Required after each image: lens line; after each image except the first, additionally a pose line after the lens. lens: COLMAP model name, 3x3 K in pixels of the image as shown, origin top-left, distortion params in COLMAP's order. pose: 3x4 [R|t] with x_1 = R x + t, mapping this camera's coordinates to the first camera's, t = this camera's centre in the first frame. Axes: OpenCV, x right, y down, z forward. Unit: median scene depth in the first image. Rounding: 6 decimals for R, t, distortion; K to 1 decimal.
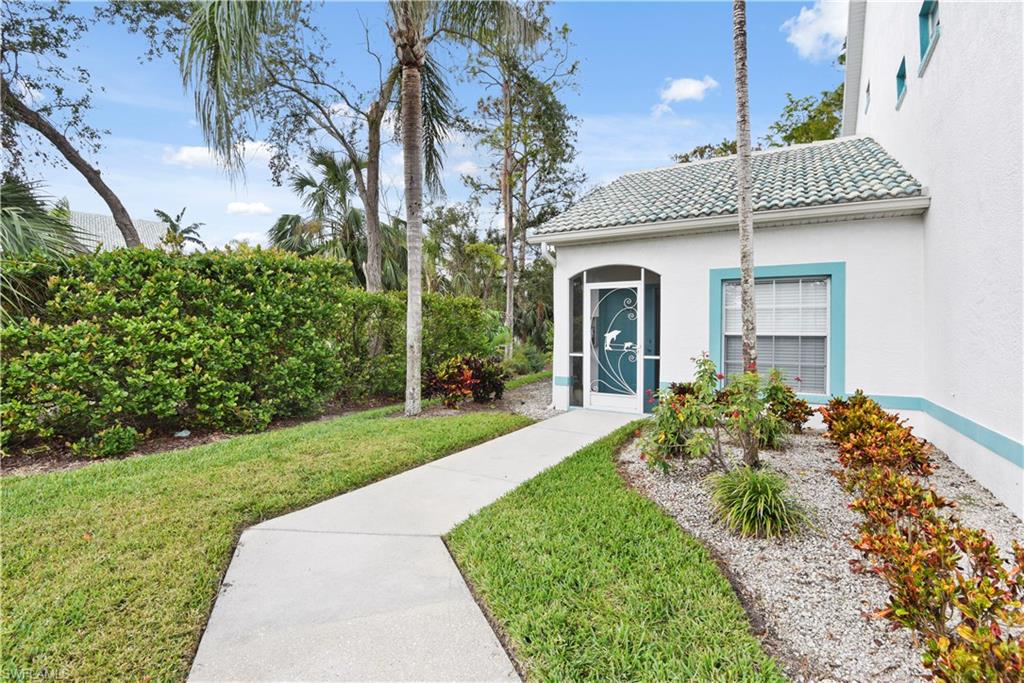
lens RADIAL K [[464.3, 0, 504.9], [0, 464.3, 337.4], [0, 0, 1]] dist [0.040115, -0.027618]
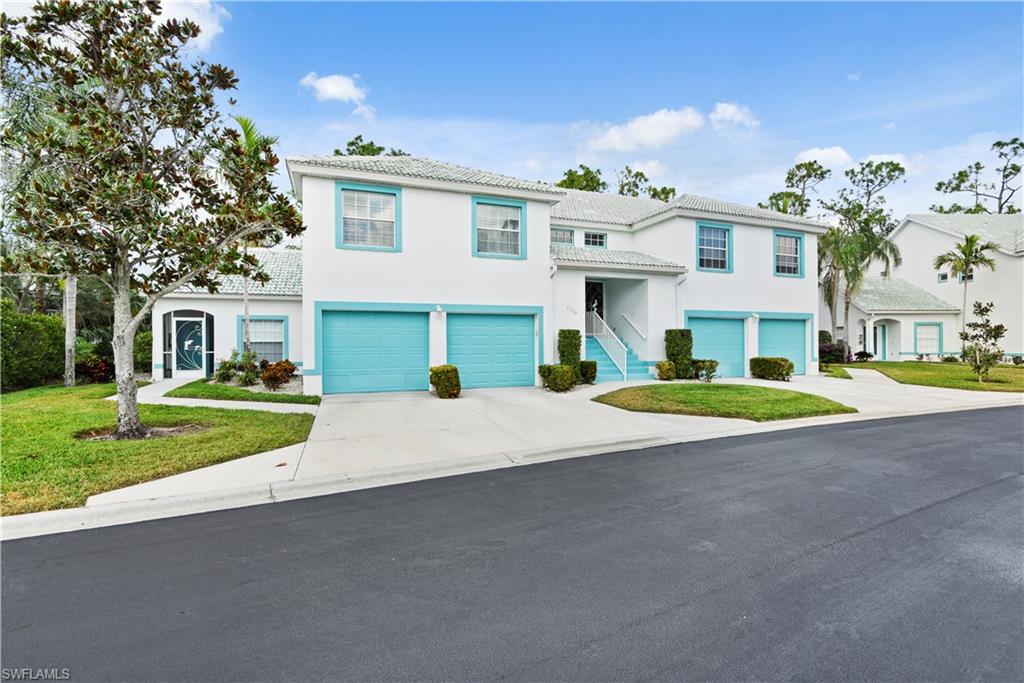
lens RADIAL K [[464.3, 0, 504.9], [0, 464.3, 337.4], [0, 0, 1]] dist [0.040115, -0.027618]
pose [[0.715326, -0.007044, 0.698756, -0.238026], [0.011523, 0.999932, -0.001716, -0.008391], [-0.698696, 0.009279, 0.715358, -1.562949]]
